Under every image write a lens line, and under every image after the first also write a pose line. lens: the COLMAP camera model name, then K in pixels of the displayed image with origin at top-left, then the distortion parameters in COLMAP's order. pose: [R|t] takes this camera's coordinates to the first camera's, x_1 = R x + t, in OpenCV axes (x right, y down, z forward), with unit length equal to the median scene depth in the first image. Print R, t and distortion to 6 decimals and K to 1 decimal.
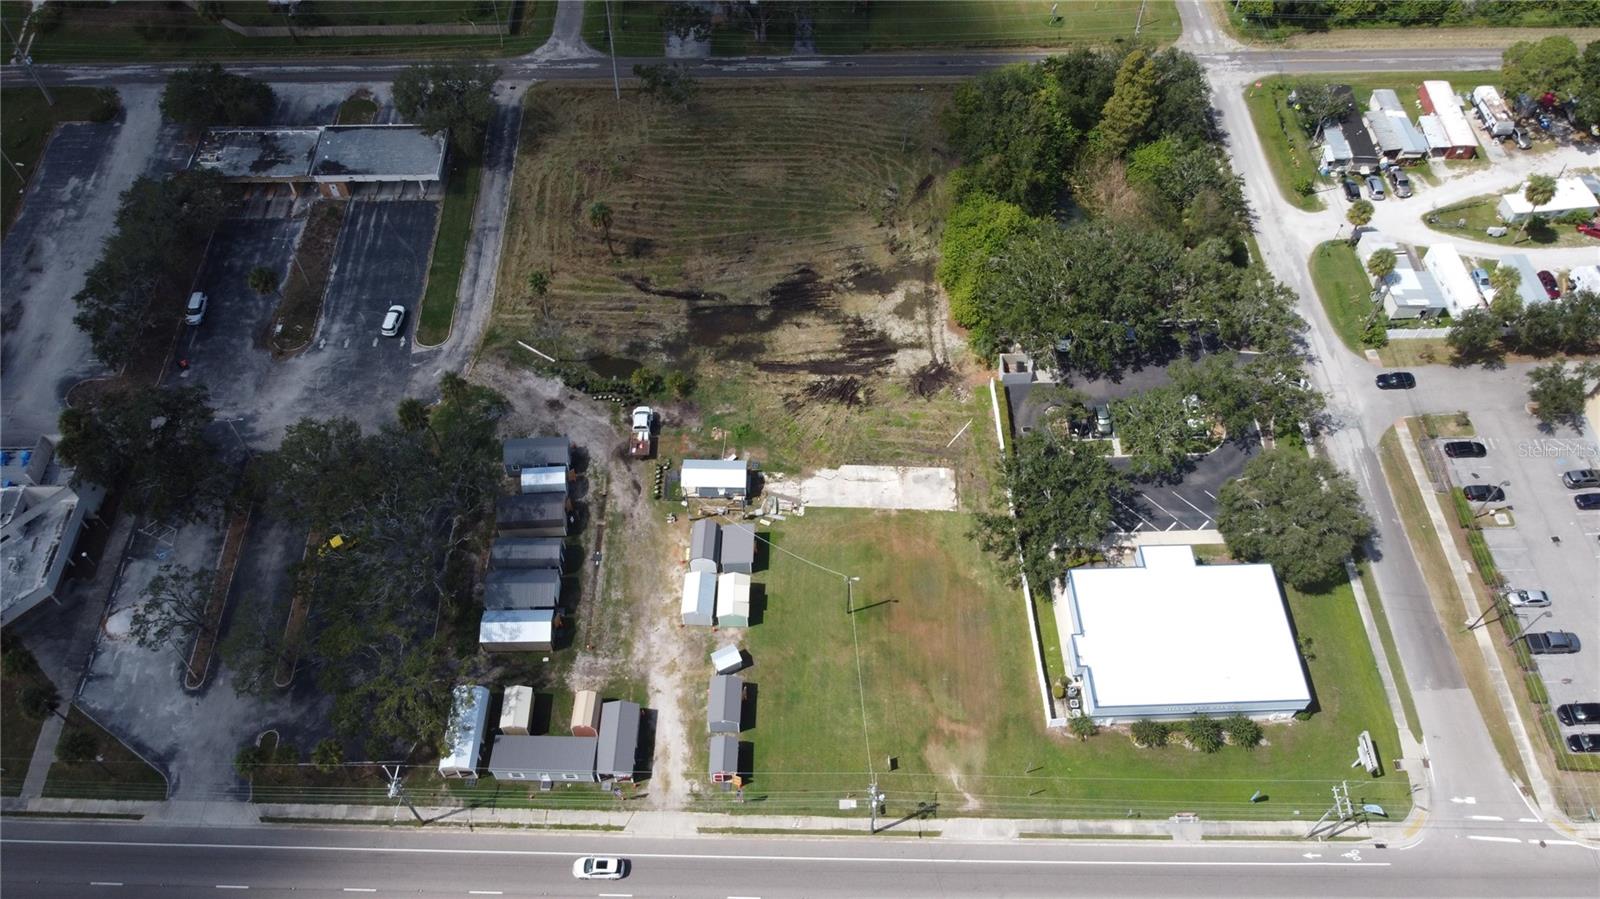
lens RADIAL K [[1228.0, 0, 796.5], [0, 1228.0, 451.0], [0, 0, 1]] dist [-0.010586, 0.003167]
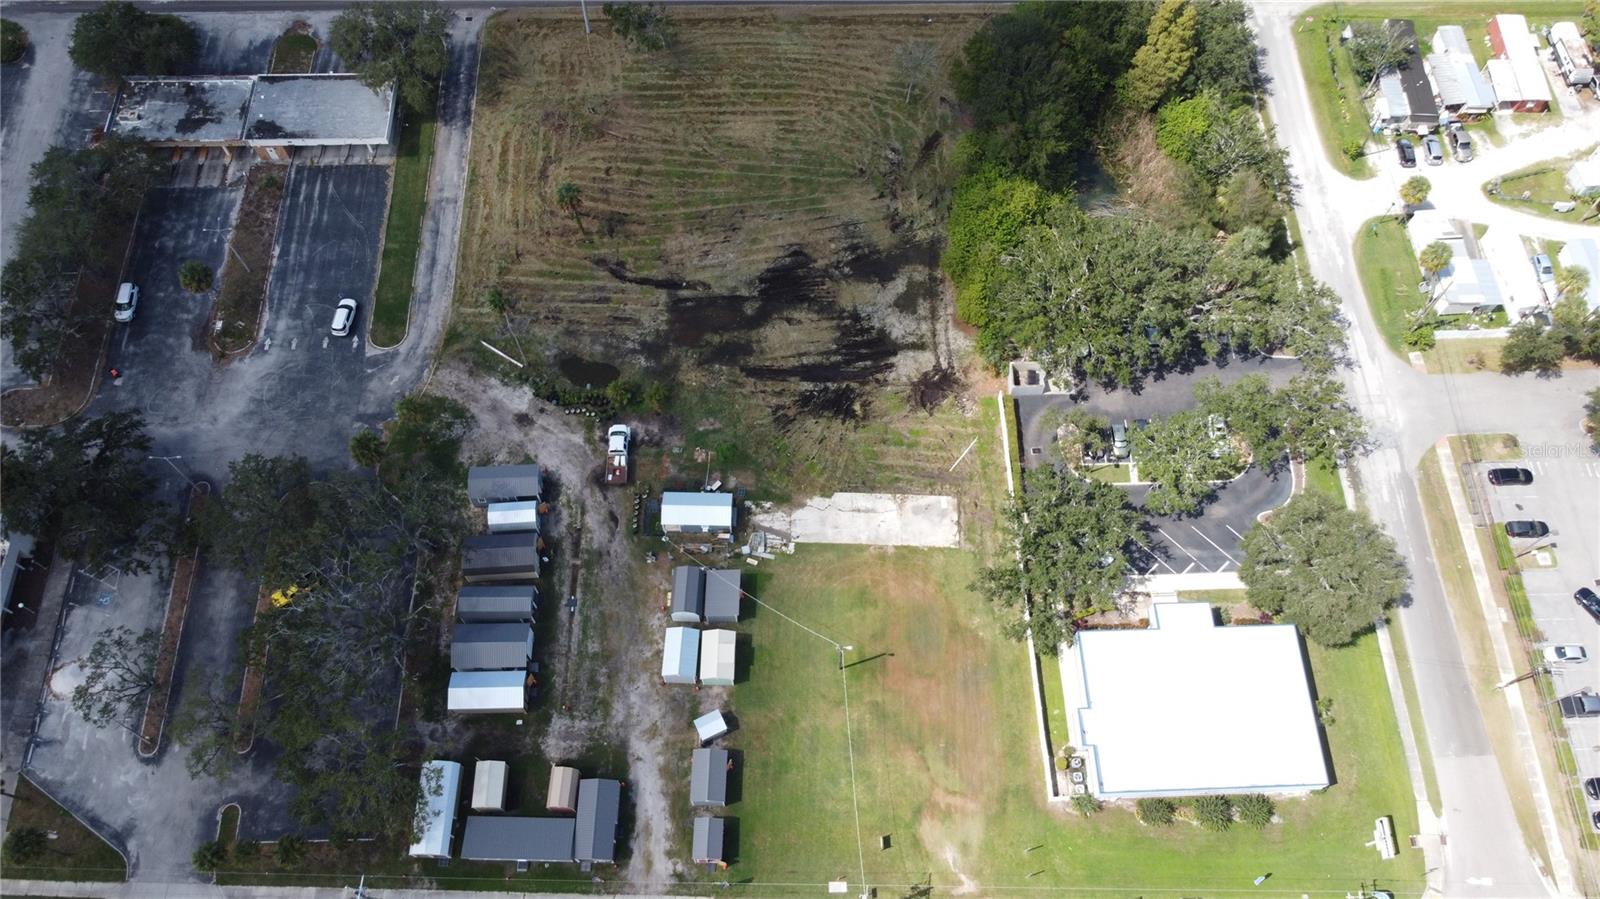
lens RADIAL K [[1228.0, 0, 795.3], [0, 1228.0, 448.9], [0, 0, 1]] dist [-0.010586, 0.003167]
pose [[0.999997, 0.002181, 0.001041, 0.005708], [-0.002324, 0.985970, 0.166909, -0.176626], [-0.000662, -0.166911, 0.985972, 0.094601]]
